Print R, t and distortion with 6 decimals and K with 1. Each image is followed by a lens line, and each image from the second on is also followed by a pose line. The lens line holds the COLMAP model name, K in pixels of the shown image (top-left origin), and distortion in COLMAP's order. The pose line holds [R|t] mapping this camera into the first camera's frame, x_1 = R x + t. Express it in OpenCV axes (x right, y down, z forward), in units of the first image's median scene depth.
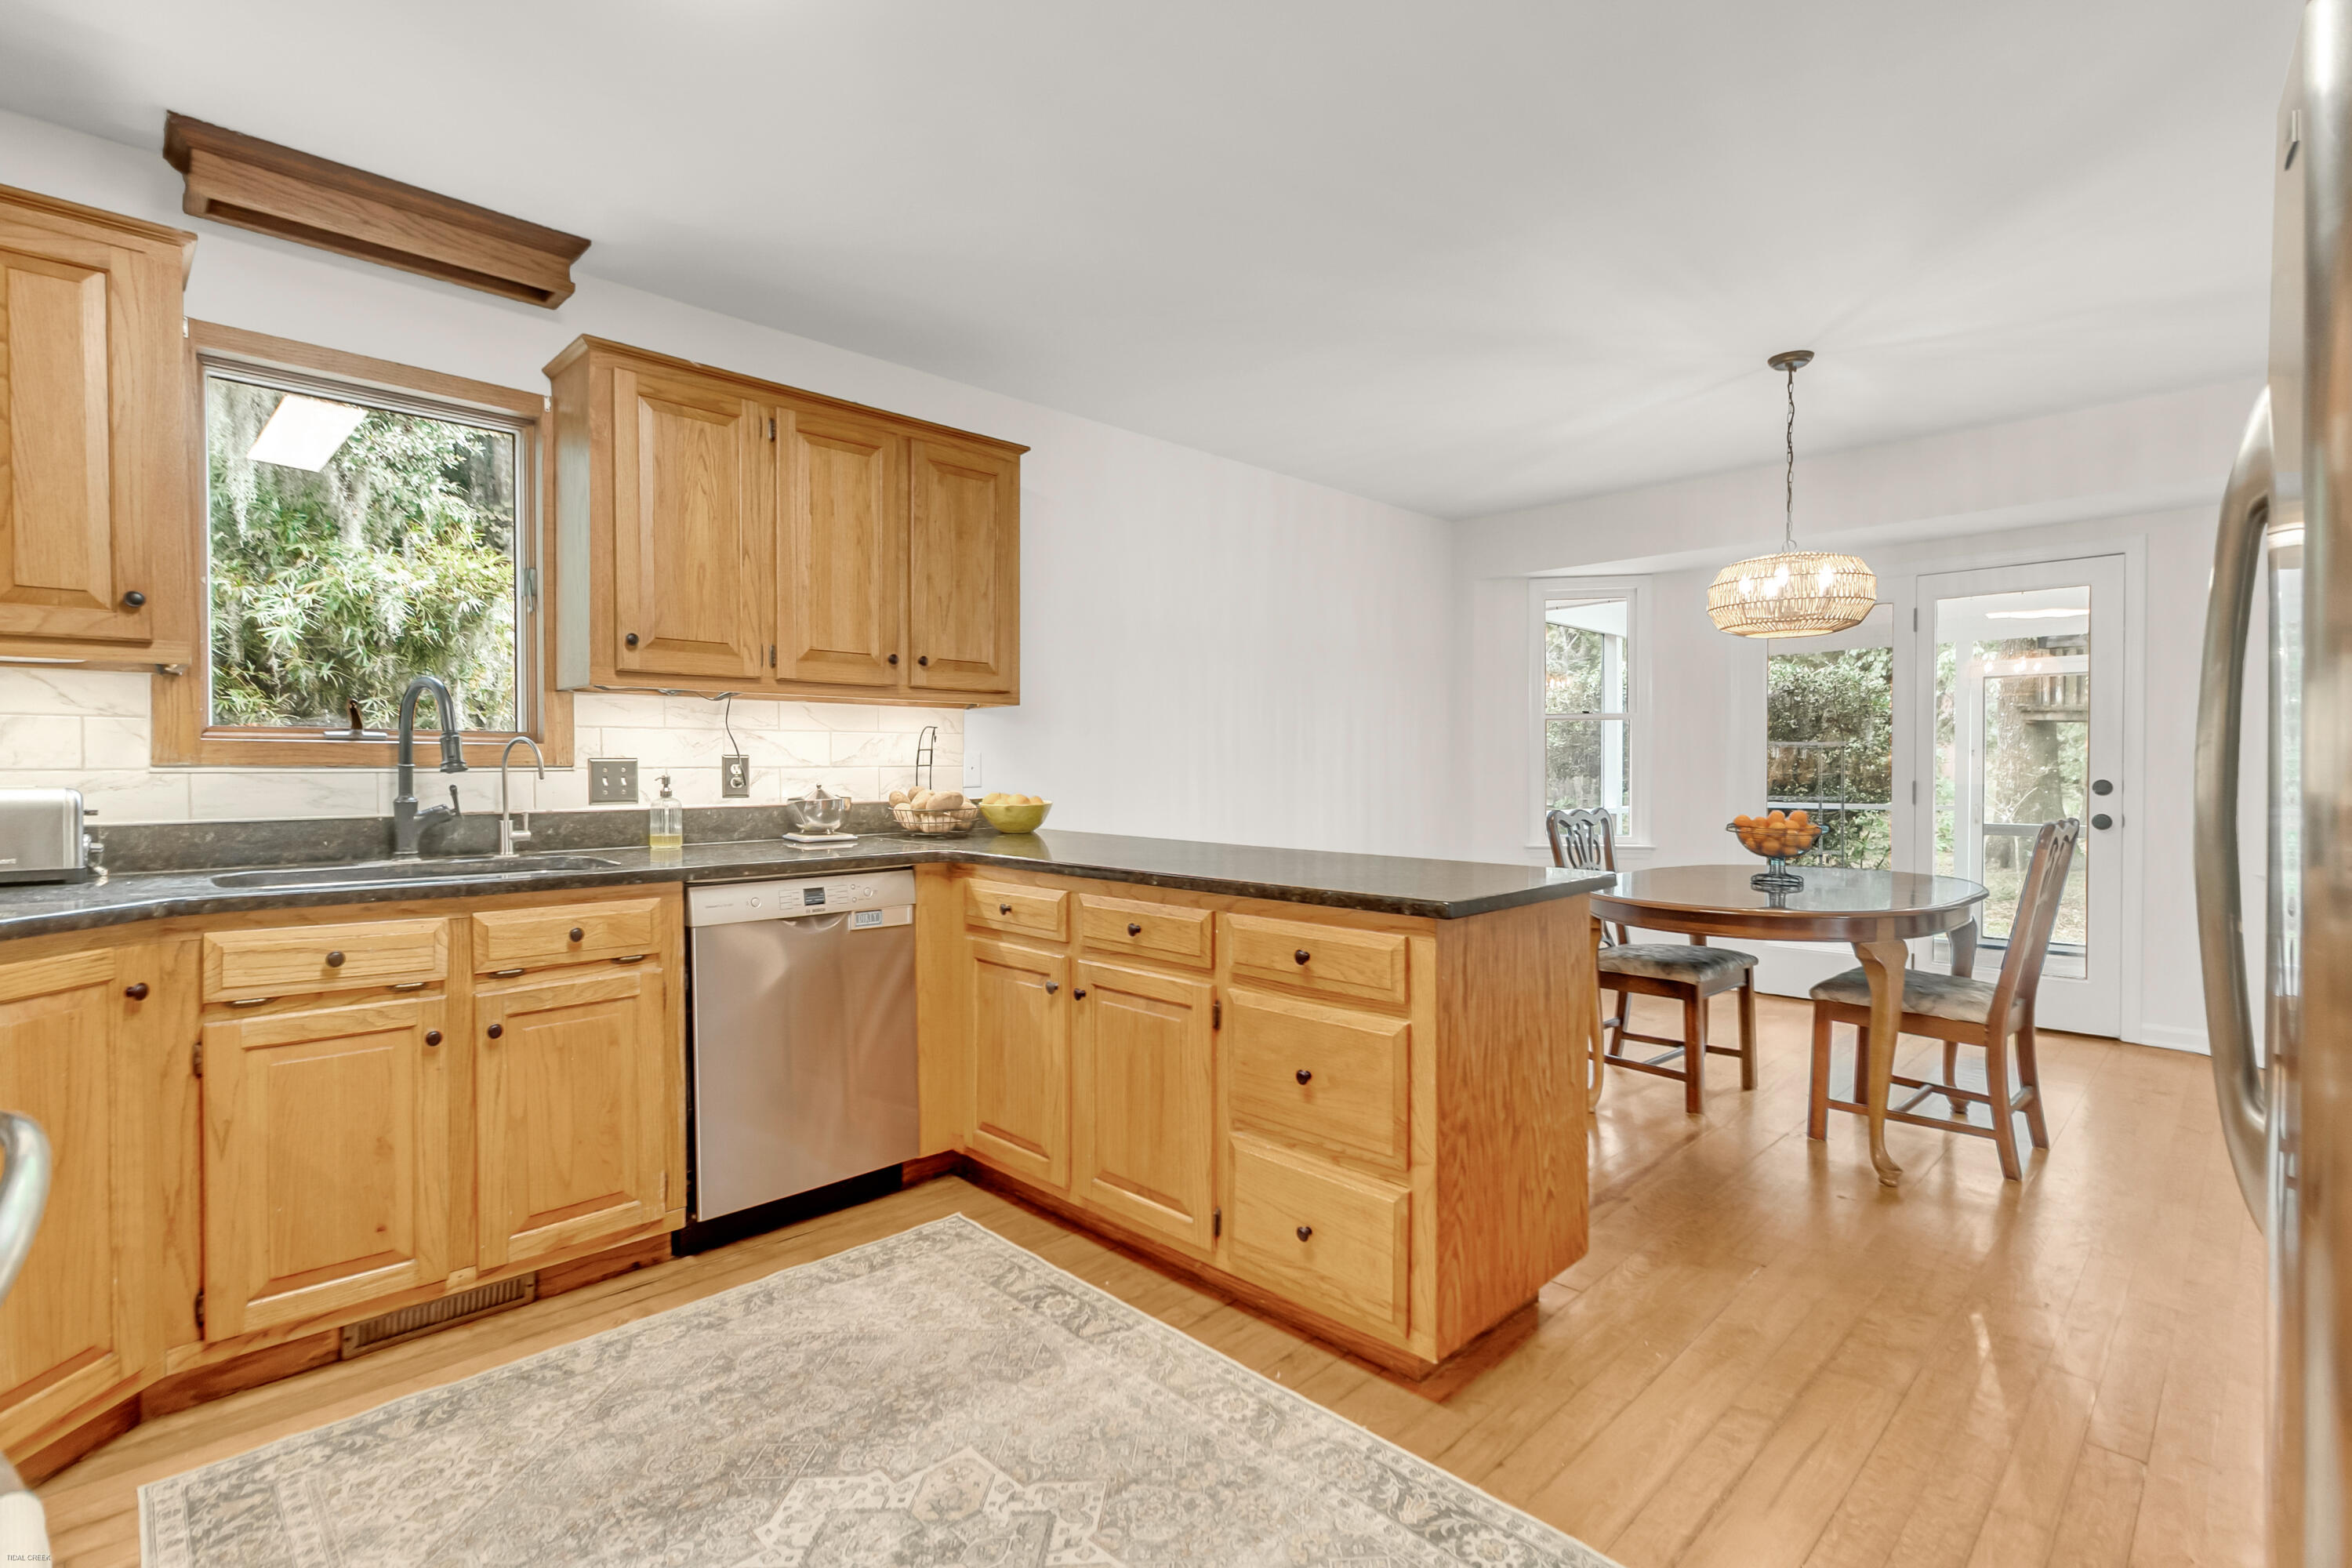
lens RADIAL K [[1092.4, 0, 1202.1], [0, 1092.4, 779.3], [0, 0, 1]] dist [-0.011057, 0.000189]
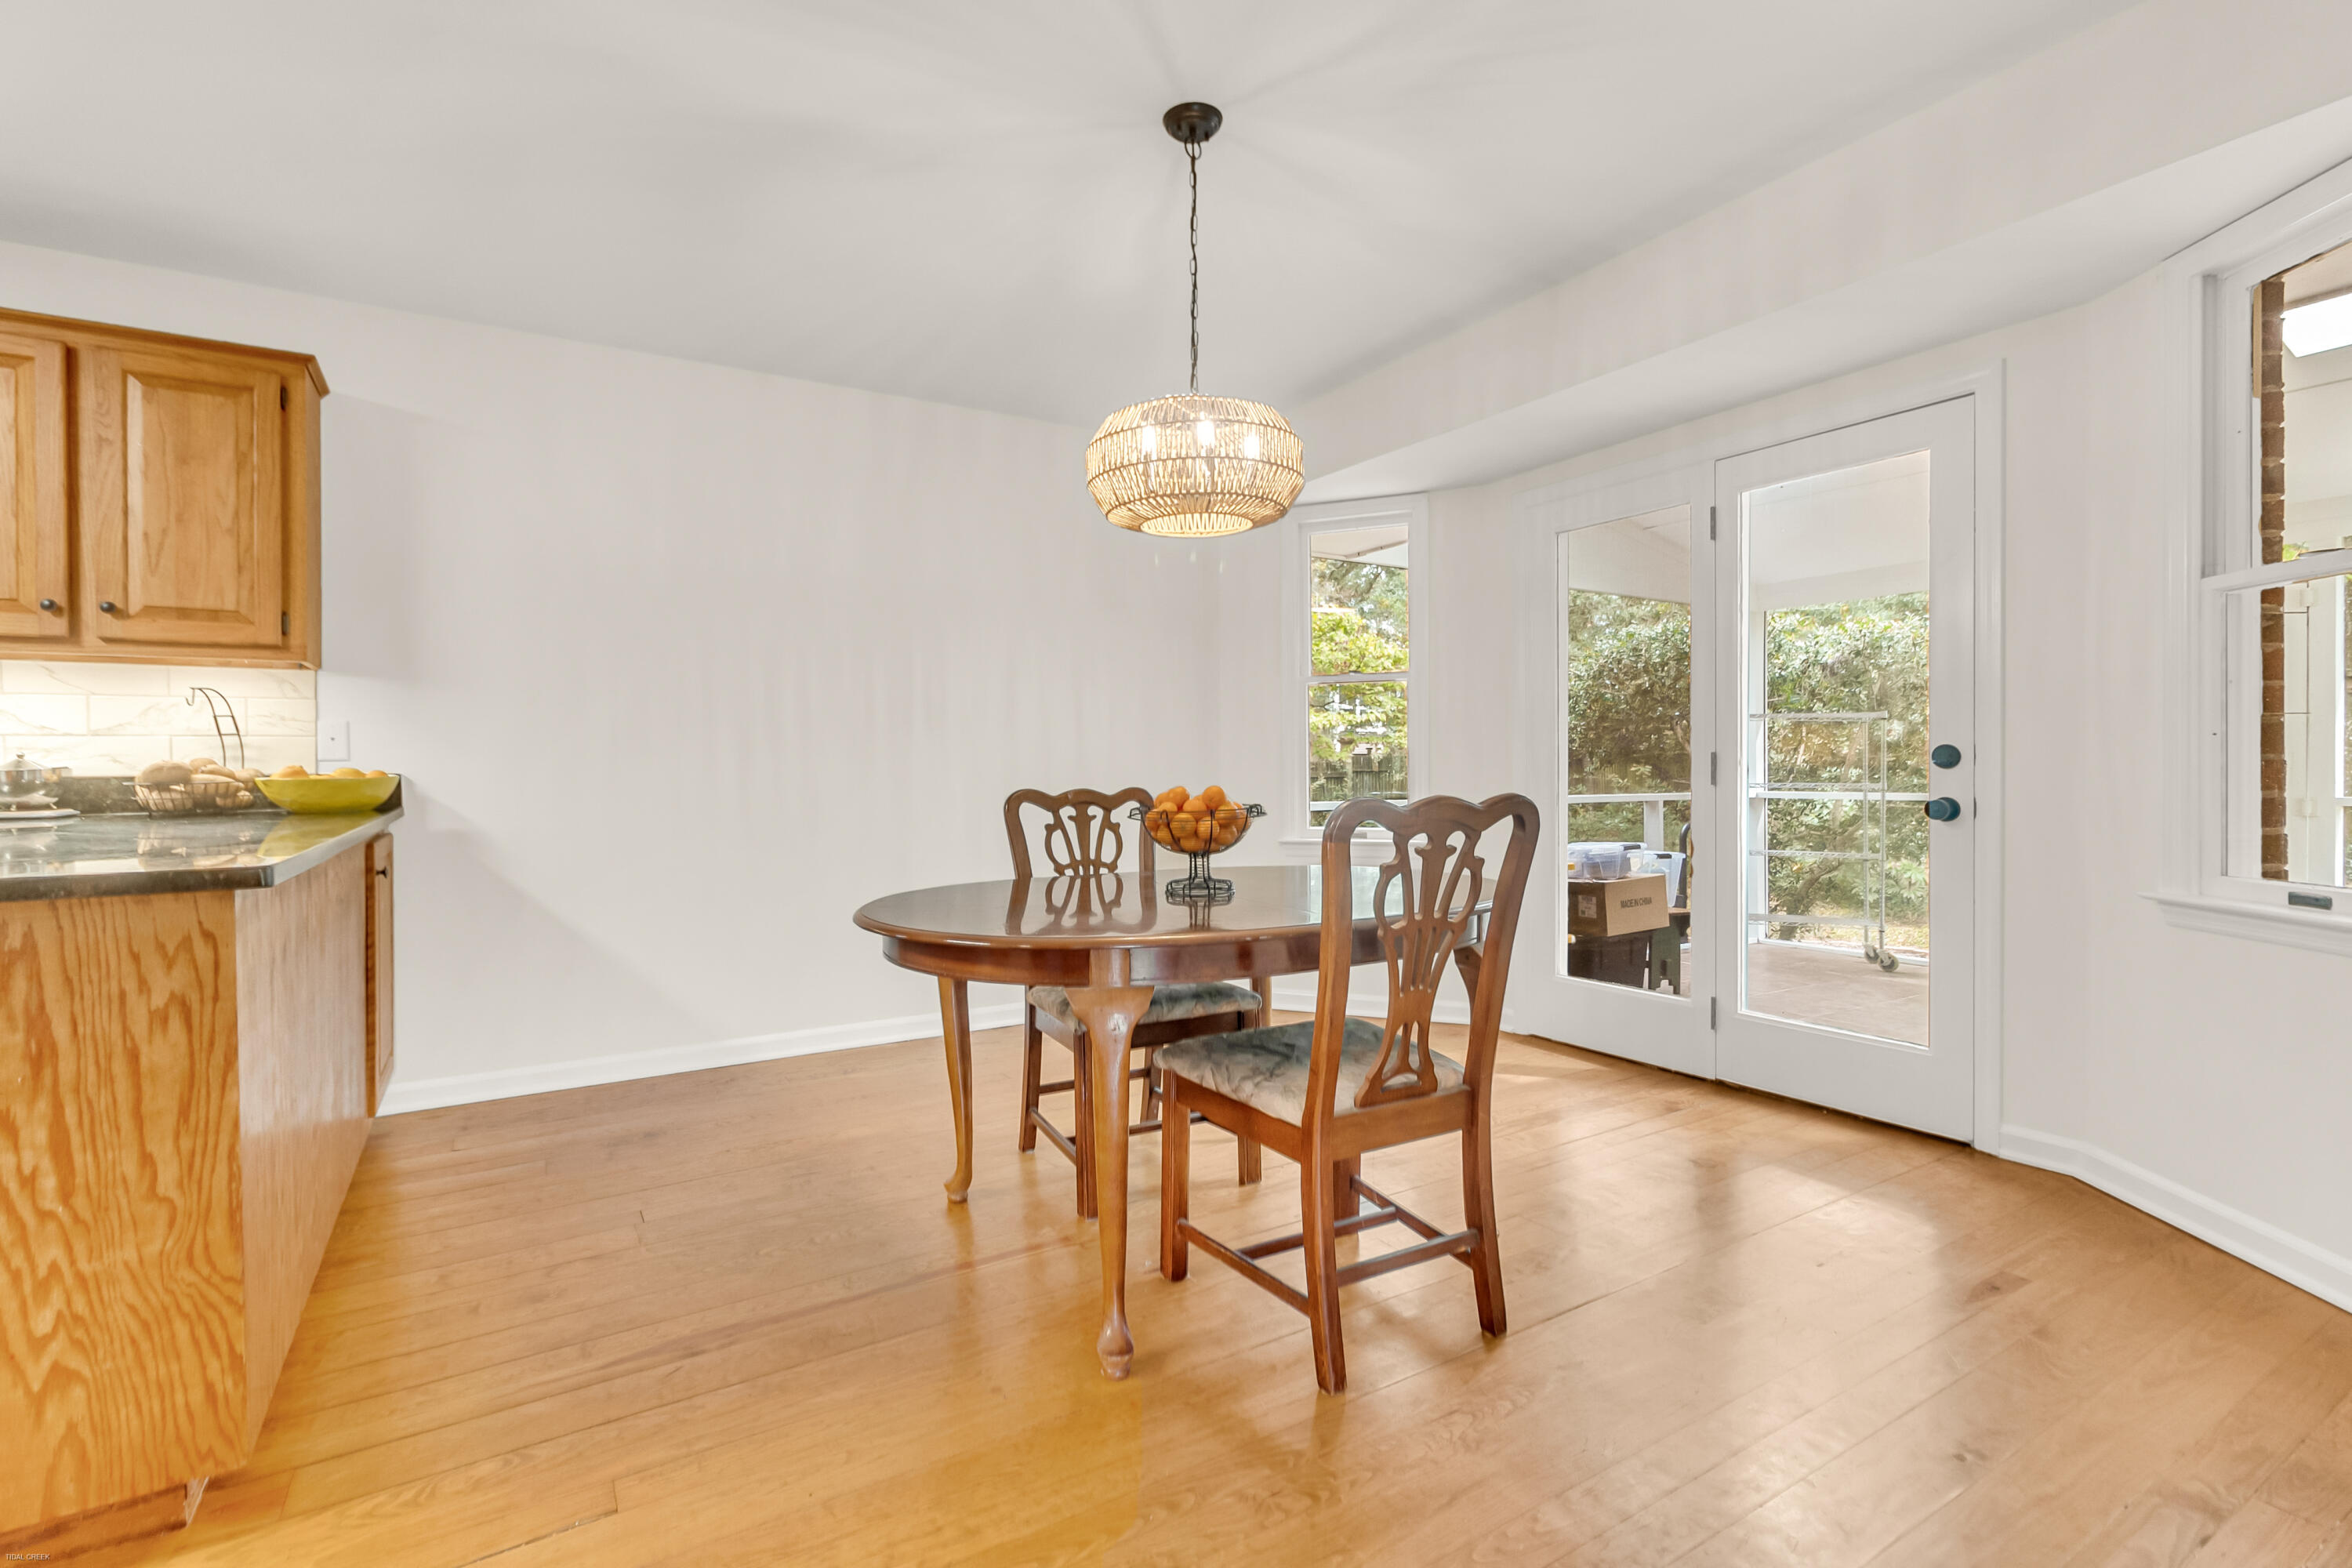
lens RADIAL K [[1092.4, 0, 1202.1], [0, 1092.4, 779.3], [0, 0, 1]] dist [-0.011057, 0.000189]
pose [[0.975702, -0.006734, -0.218999, 0.776411], [0.006500, 0.999977, -0.001787, 0.033625], [0.219007, 0.000320, 0.975723, 0.370091]]
